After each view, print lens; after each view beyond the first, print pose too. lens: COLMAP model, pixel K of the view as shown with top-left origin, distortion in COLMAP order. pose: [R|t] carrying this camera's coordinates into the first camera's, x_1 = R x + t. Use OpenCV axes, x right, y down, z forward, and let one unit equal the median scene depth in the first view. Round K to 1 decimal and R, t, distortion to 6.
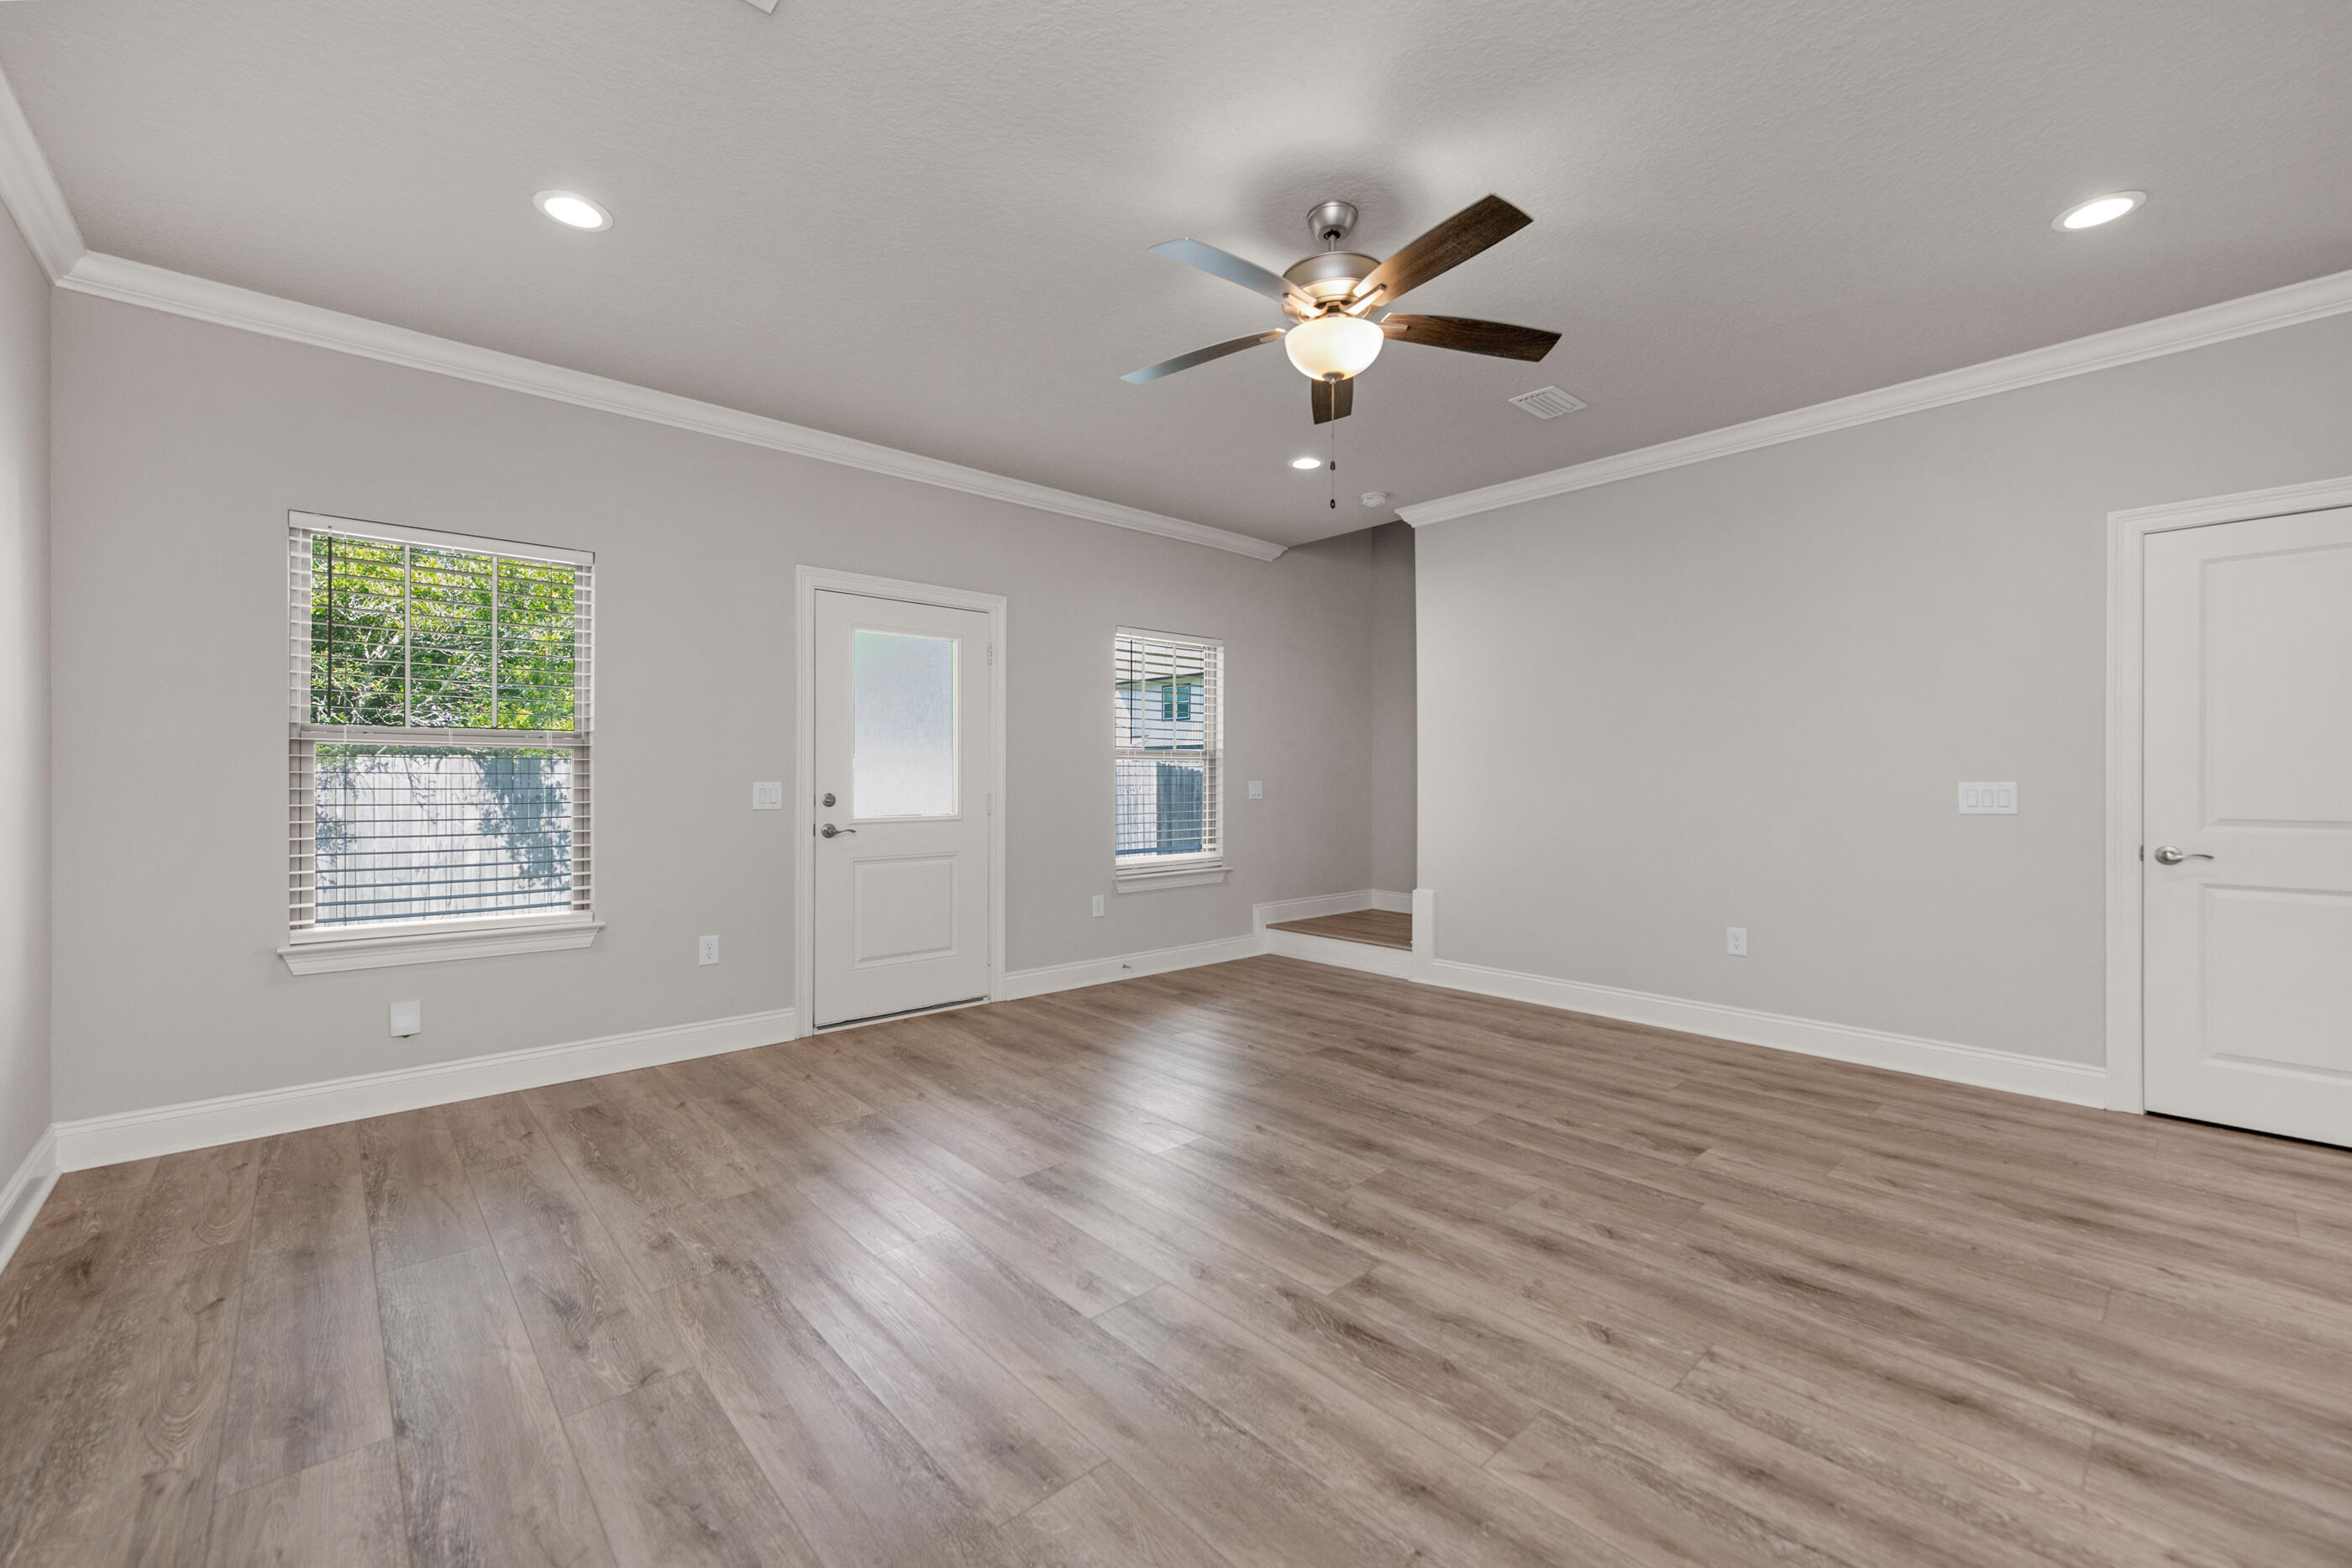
lens RADIAL K [[971.9, 0, 1181.4], [0, 971.9, 771.7], [0, 0, 1]] dist [0.003694, -0.000475]
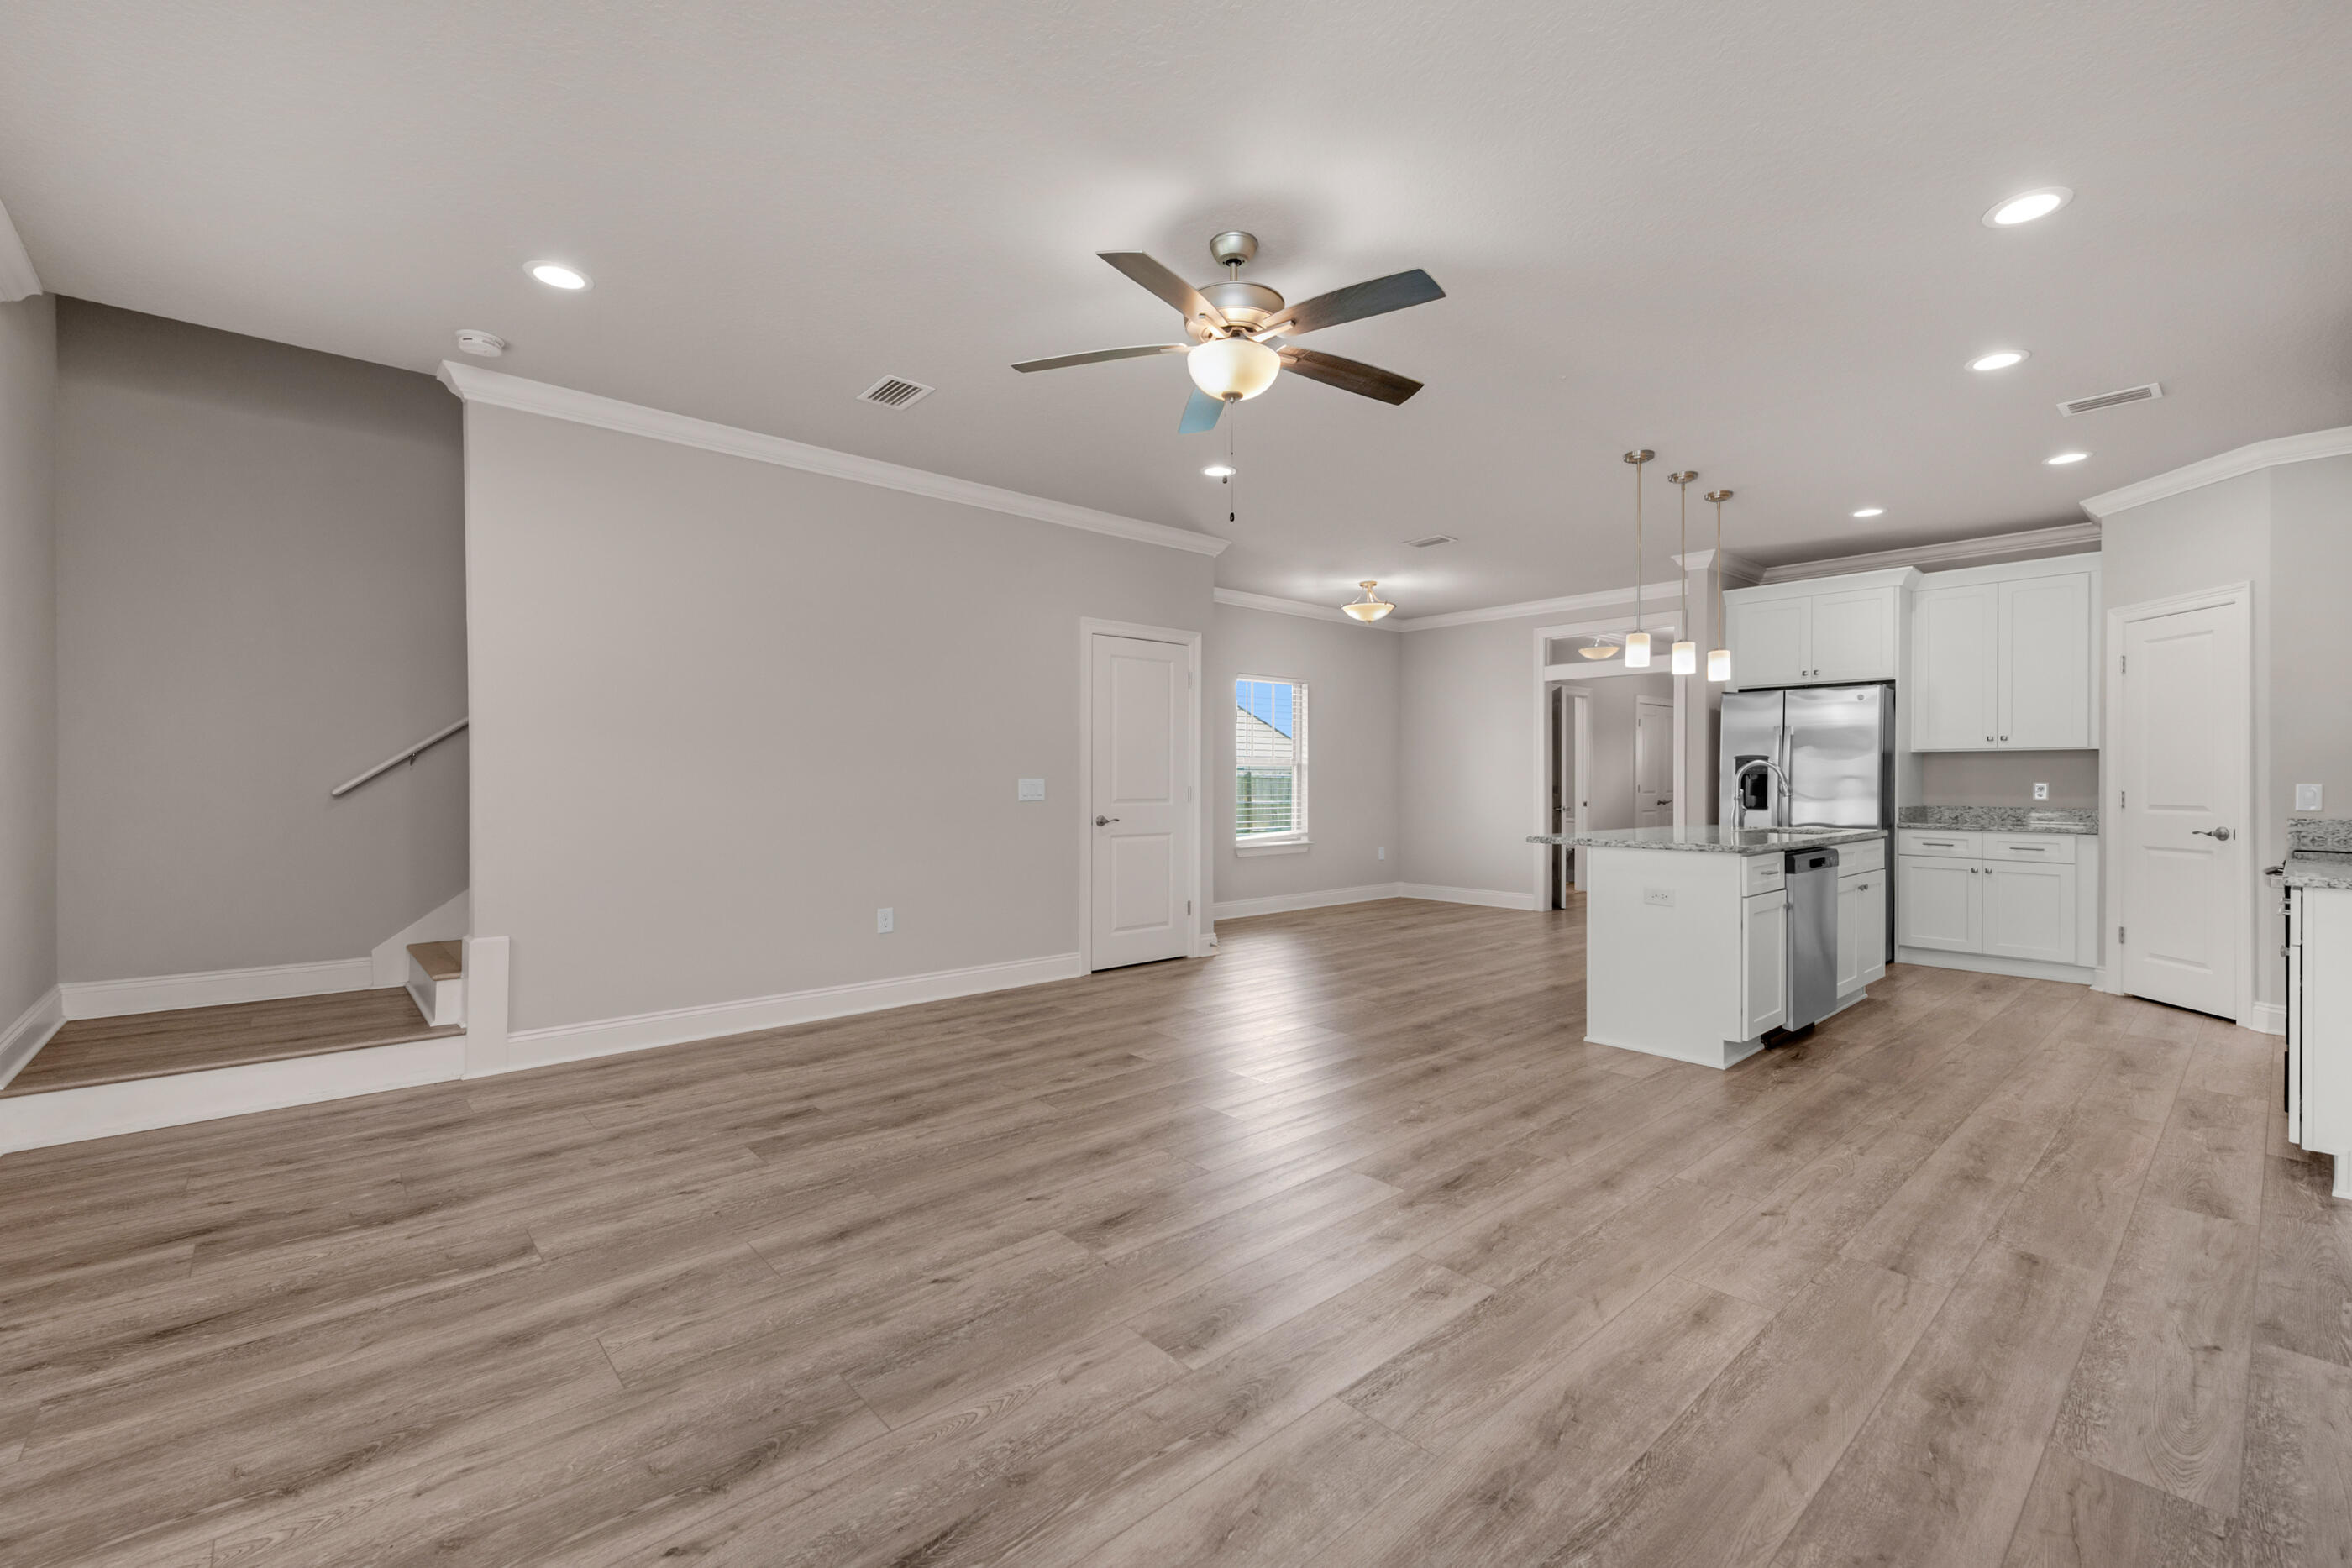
lens RADIAL K [[971.9, 0, 1181.4], [0, 971.9, 771.7], [0, 0, 1]] dist [0.003694, -0.000475]
pose [[0.008753, 0.001826, 0.999960, -0.746329], [-0.006995, 0.999974, -0.001765, 0.000108], [-0.999937, -0.006979, 0.008766, 0.860247]]
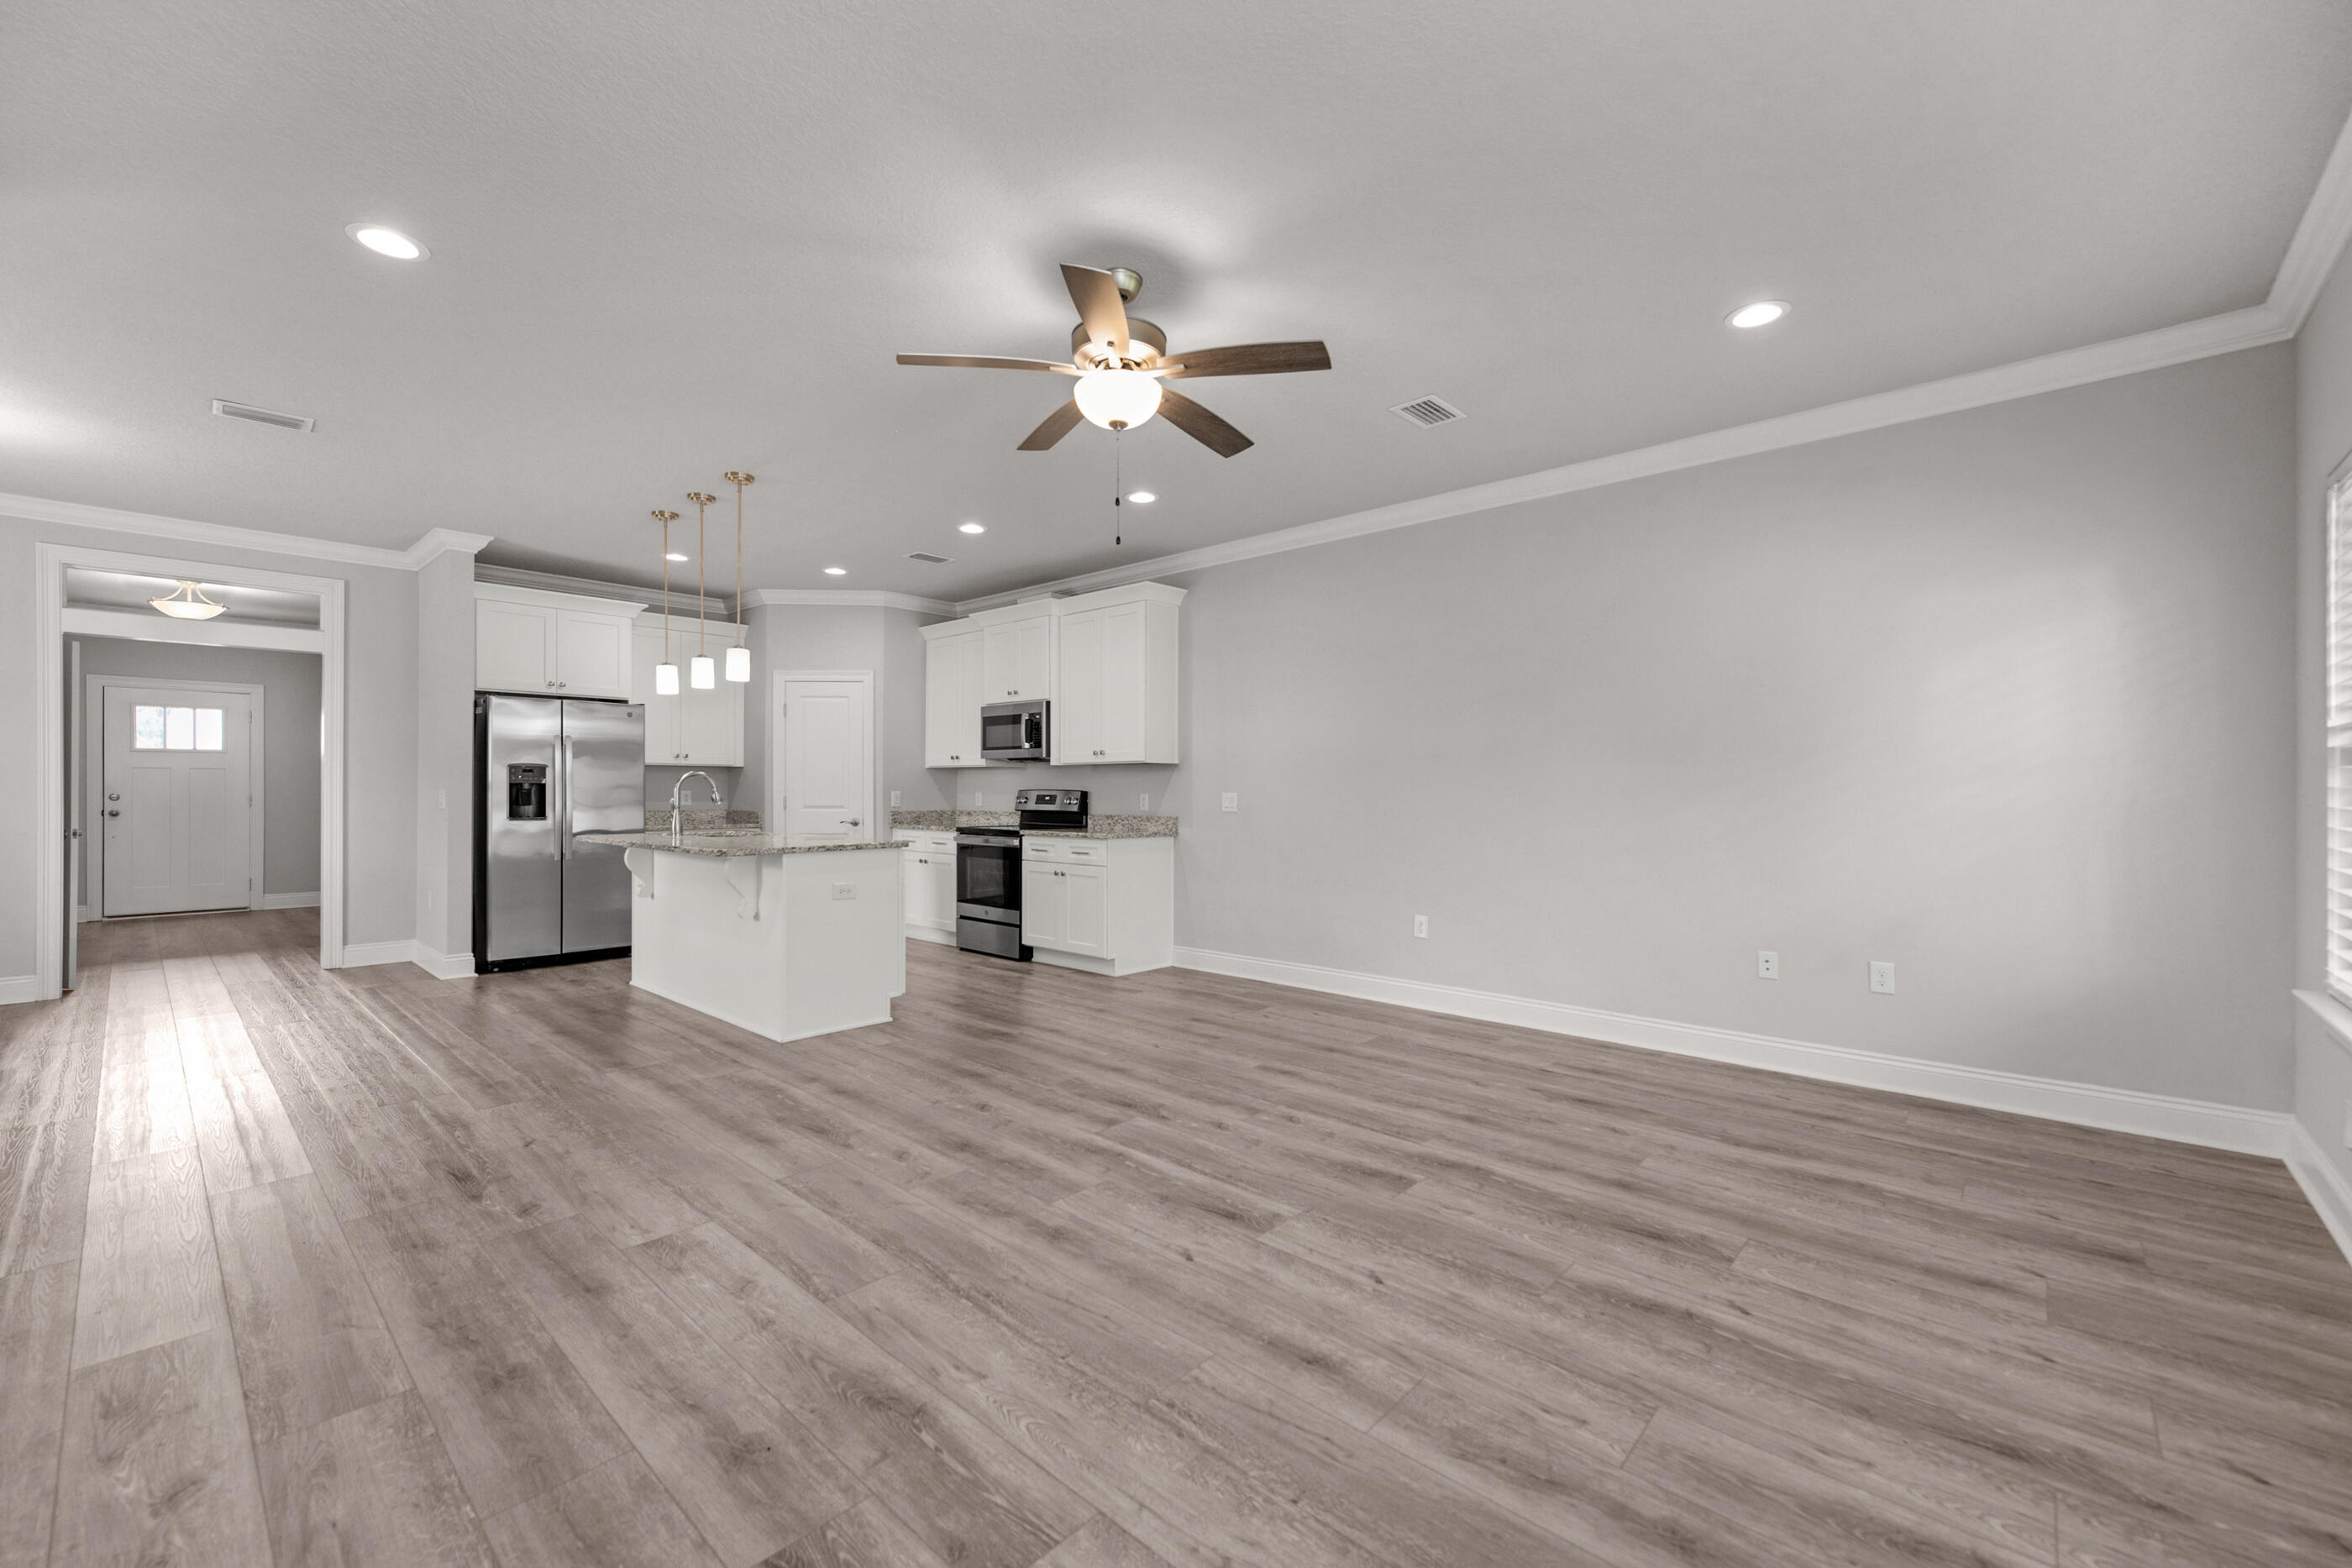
lens RADIAL K [[971.9, 0, 1181.4], [0, 971.9, 771.7], [0, 0, 1]] dist [0.003694, -0.000475]
pose [[-0.995549, -0.004877, -0.094118, 0.155393], [-0.002679, 0.999721, -0.023466, 0.010183], [0.094206, -0.023110, -0.995284, 1.735026]]
